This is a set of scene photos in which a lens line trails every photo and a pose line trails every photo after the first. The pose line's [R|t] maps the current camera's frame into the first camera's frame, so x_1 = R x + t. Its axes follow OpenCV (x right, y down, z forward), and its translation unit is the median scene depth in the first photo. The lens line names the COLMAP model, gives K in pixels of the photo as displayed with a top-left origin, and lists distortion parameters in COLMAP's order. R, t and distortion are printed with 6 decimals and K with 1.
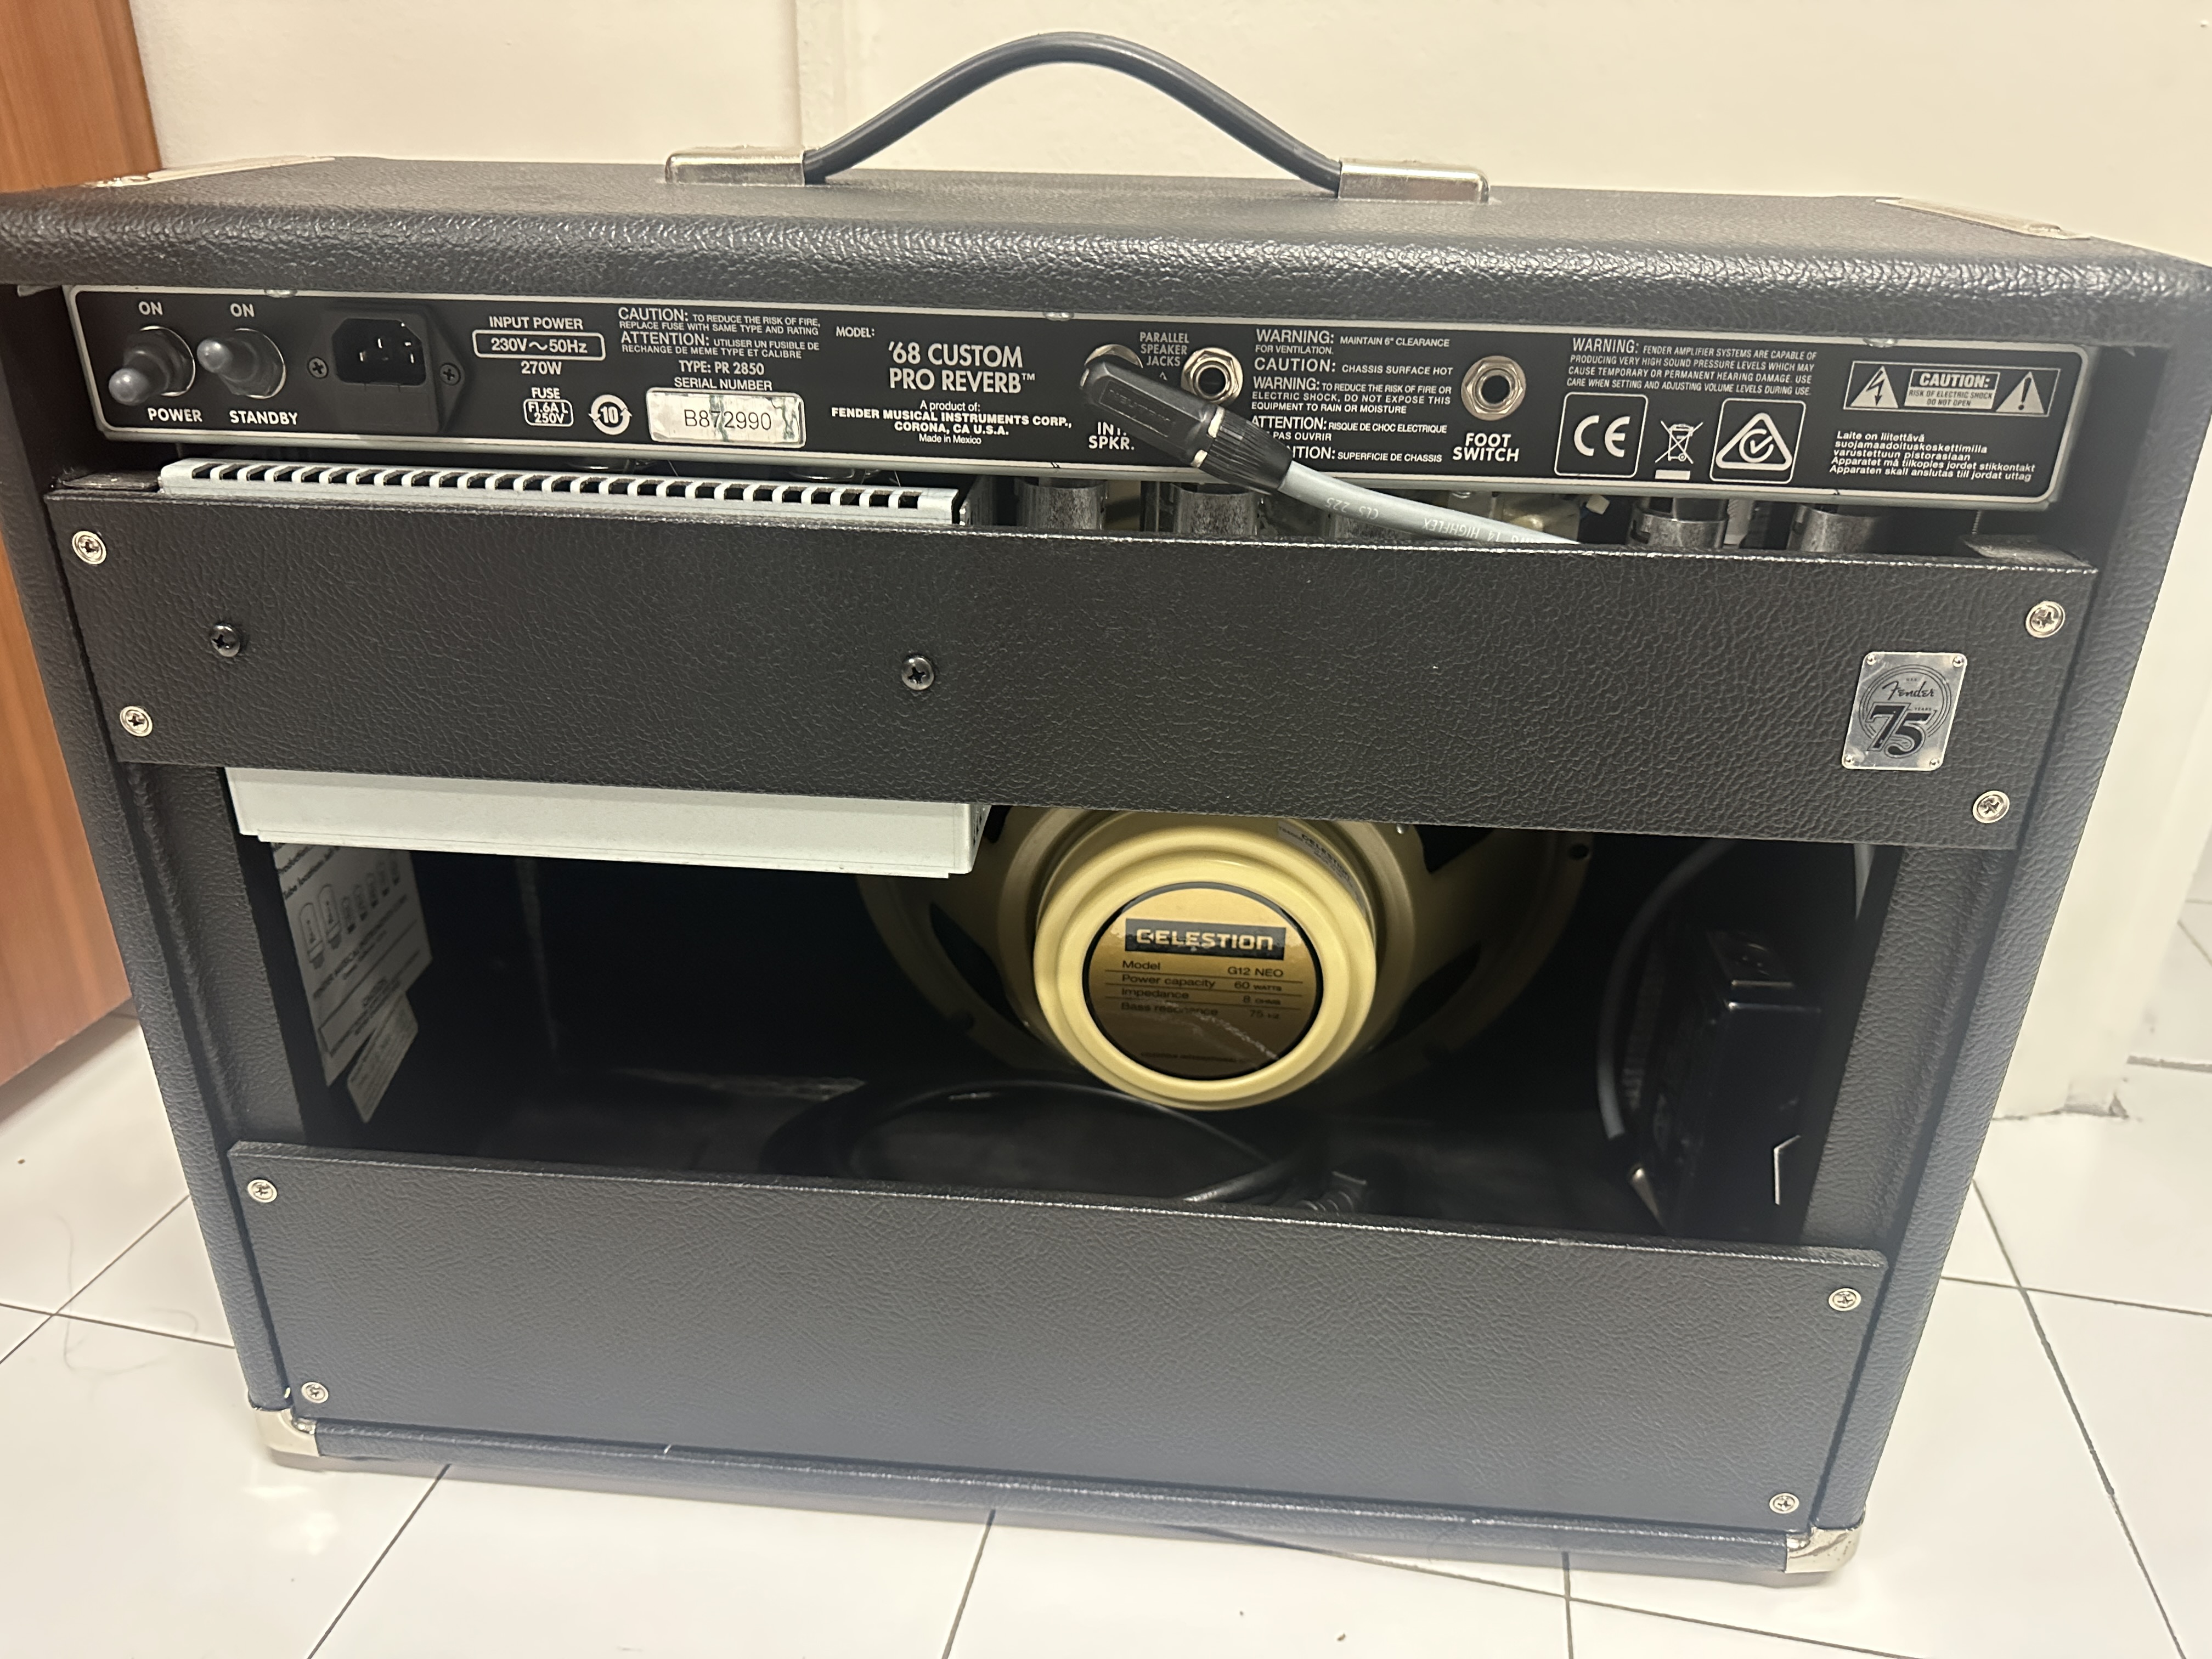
lens RADIAL K [[1597.9, 0, 1106.0], [0, 1597.9, 829.5], [0, 0, 1]] dist [0.049958, -0.114694]
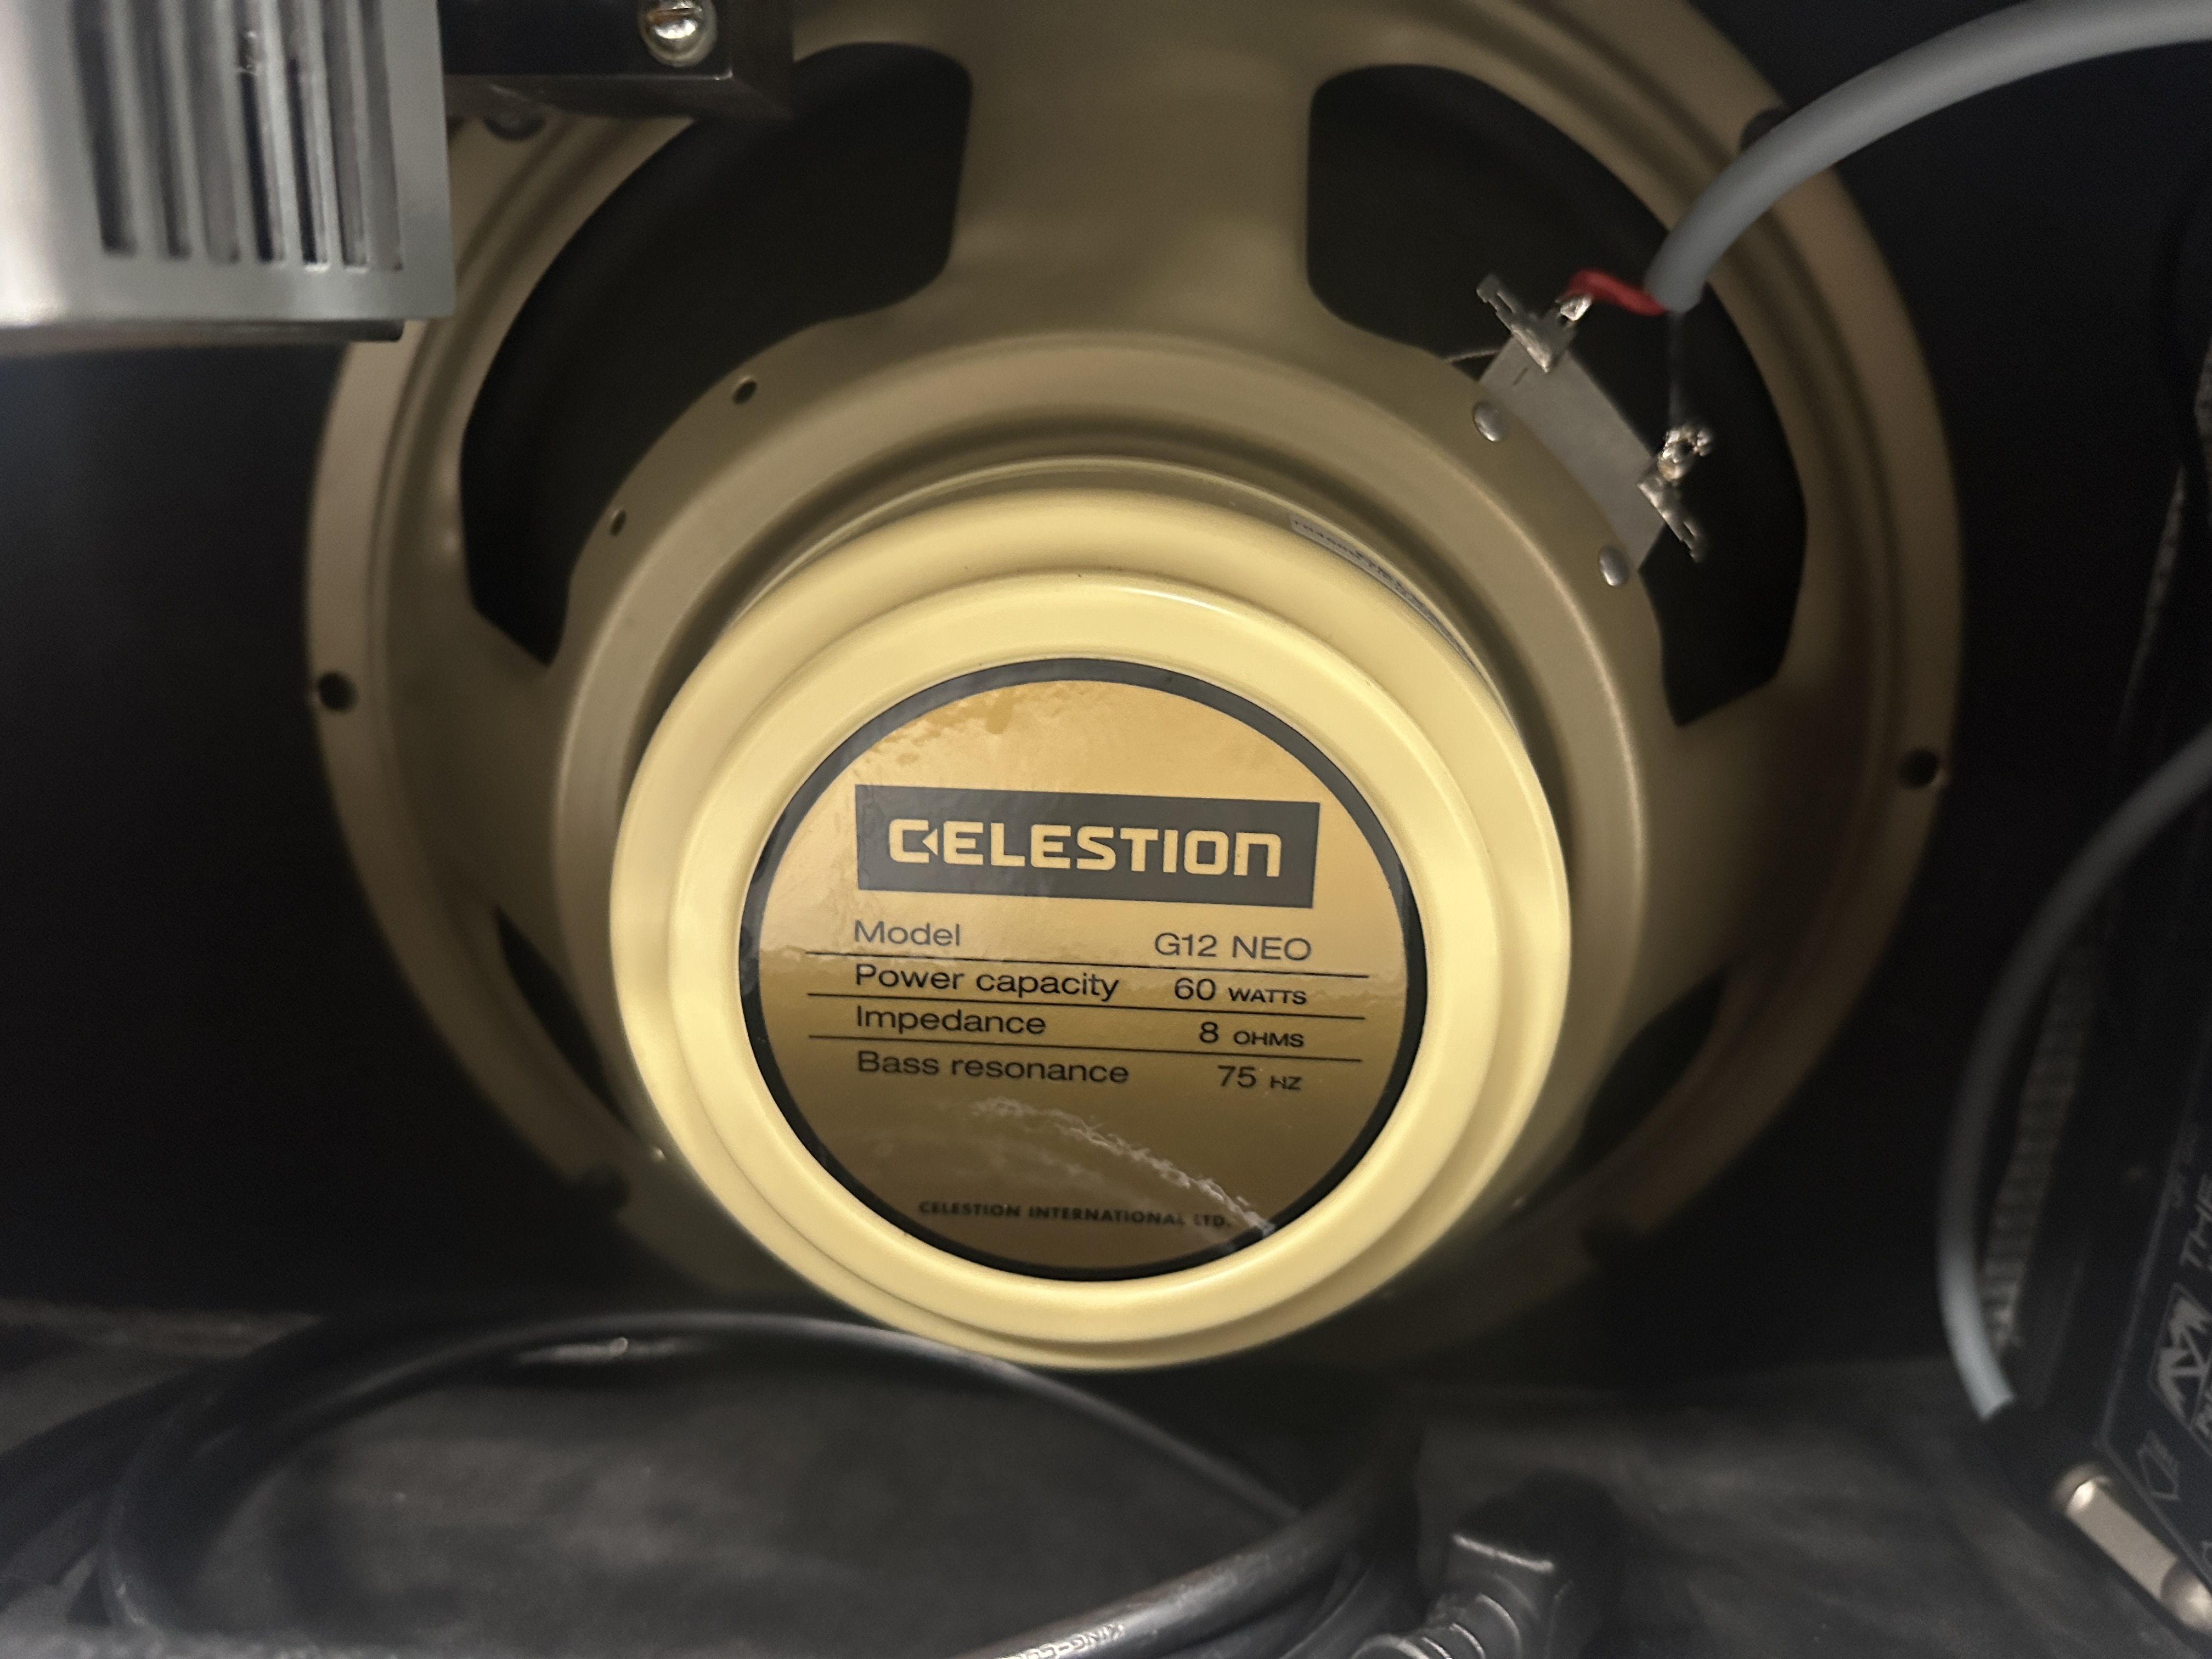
lens RADIAL K [[1597.9, 0, 1106.0], [0, 1597.9, 829.5], [0, 0, 1]] dist [0.049958, -0.114694]
pose [[0.999173, -0.006500, 0.040144, 0.051350], [0.012879, 0.986909, -0.160762, 0.118007], [-0.038574, 0.161146, 0.986176, 0.644062]]
